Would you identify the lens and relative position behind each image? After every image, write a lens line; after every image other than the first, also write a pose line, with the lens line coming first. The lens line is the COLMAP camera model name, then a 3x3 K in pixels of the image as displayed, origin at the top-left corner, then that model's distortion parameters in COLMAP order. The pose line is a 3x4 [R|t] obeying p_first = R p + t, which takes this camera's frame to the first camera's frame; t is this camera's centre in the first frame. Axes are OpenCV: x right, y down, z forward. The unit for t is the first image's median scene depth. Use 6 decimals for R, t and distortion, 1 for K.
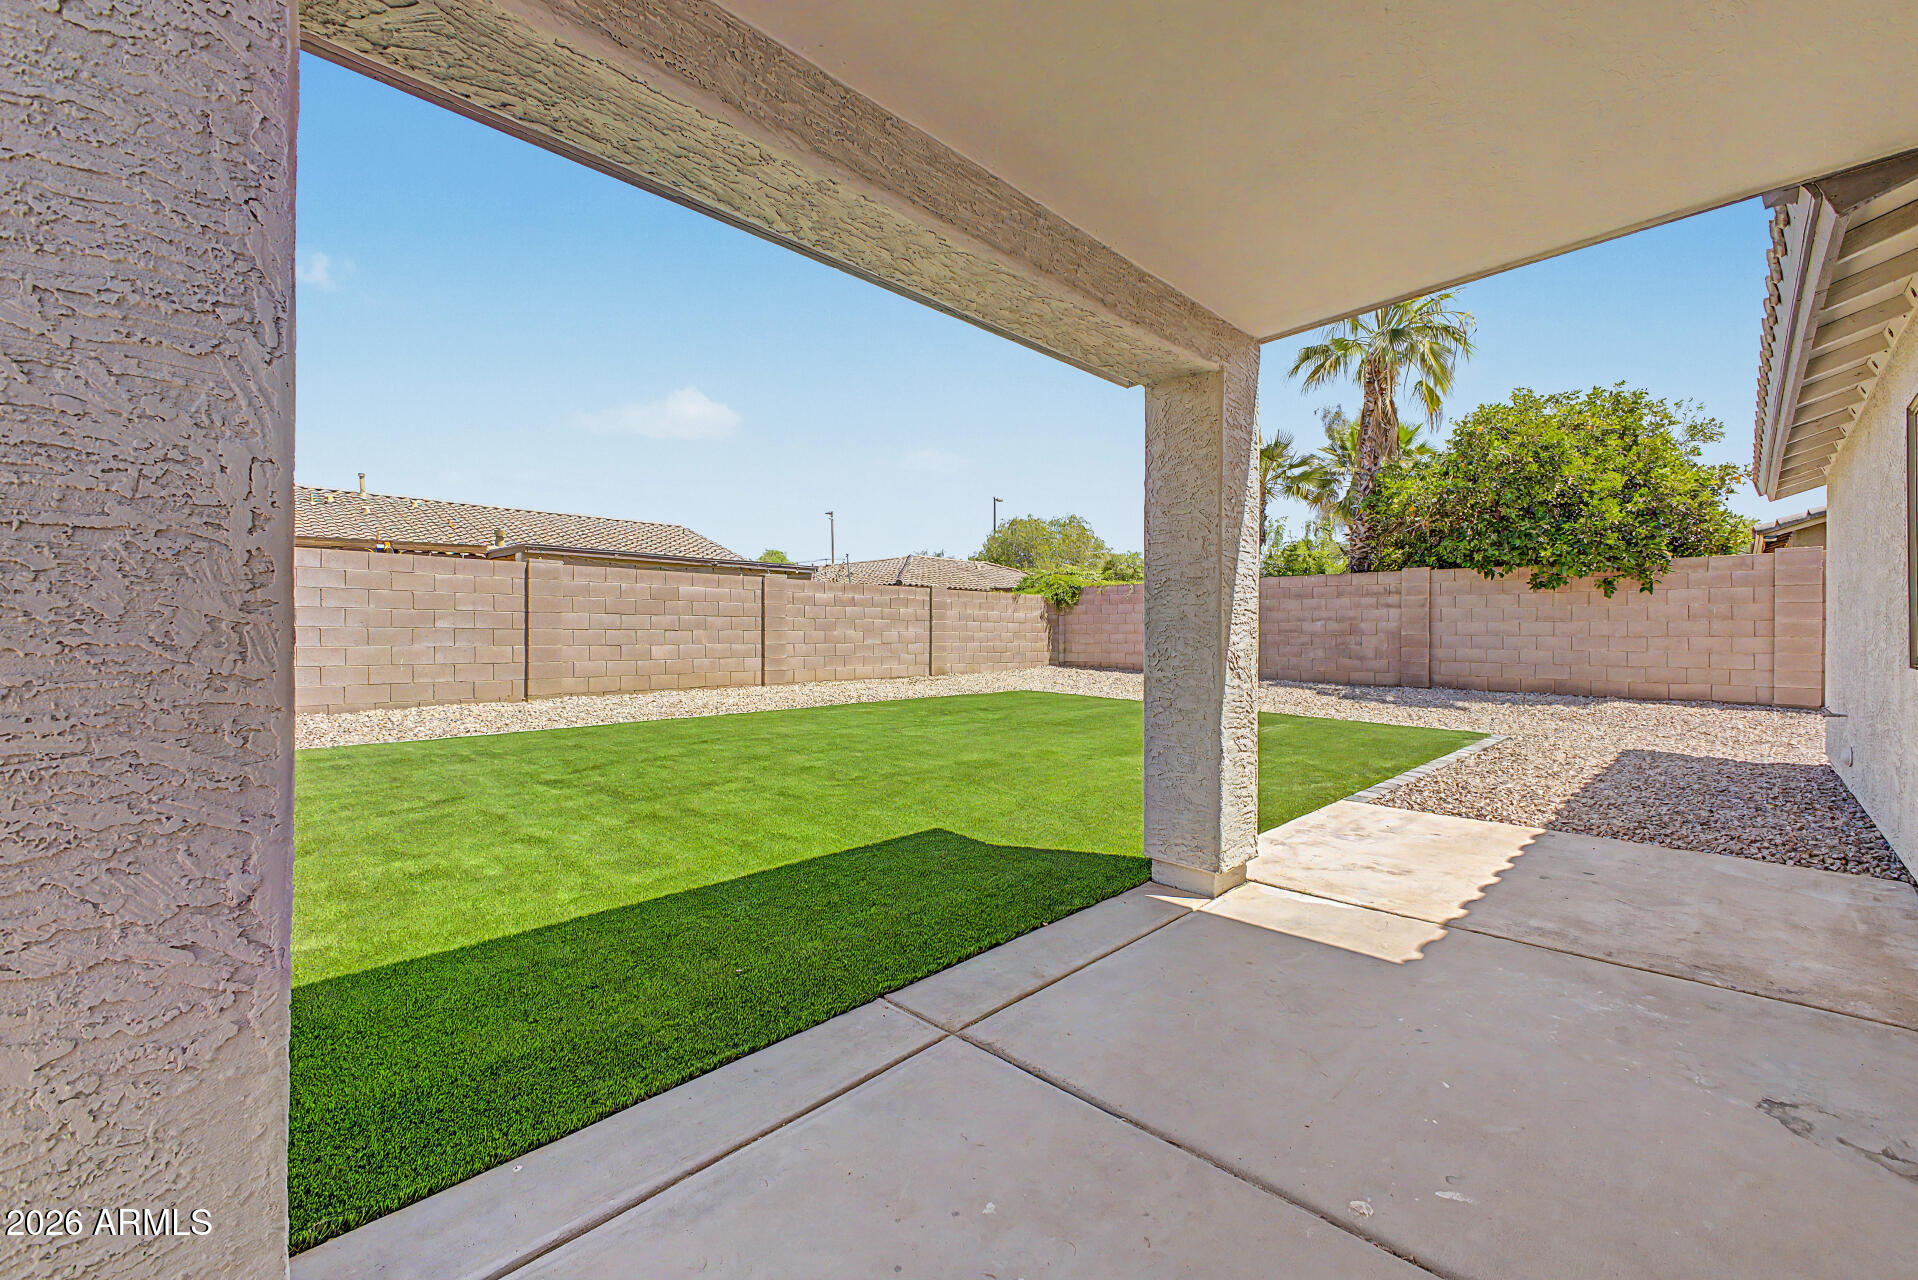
lens RADIAL K [[770.2, 0, 947.8], [0, 770.2, 636.8], [0, 0, 1]] dist [0.010194, -0.000343]
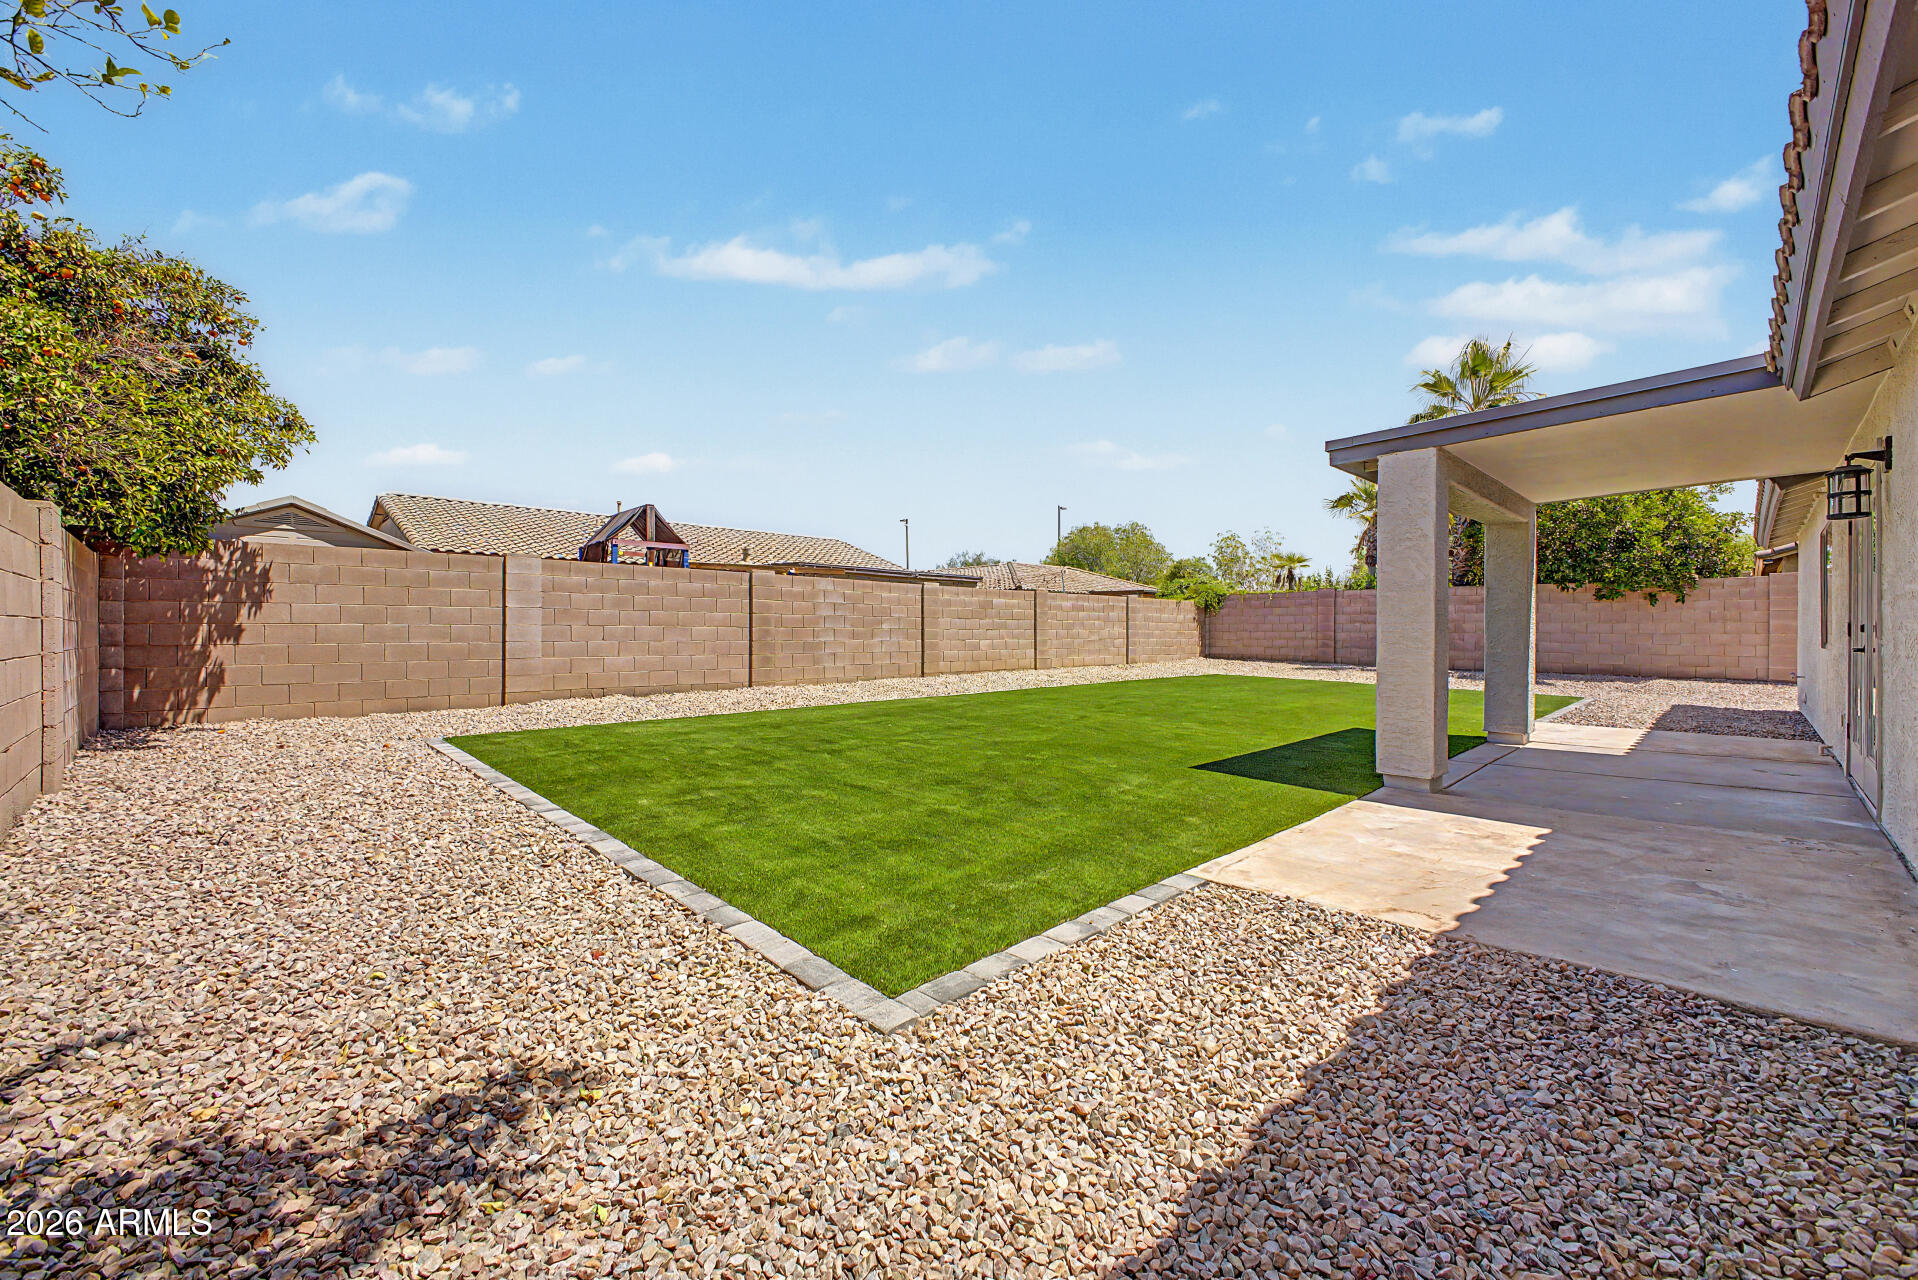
lens RADIAL K [[770.2, 0, 960.6], [0, 770.2, 635.0], [0, 0, 1]] dist [0.010194, -0.000343]
pose [[0.999997, -0.000361, 0.002465, -0.386060], [0.000361, 1.000000, -0.000108, 0.001629], [-0.002465, 0.000109, 0.999997, -0.383874]]
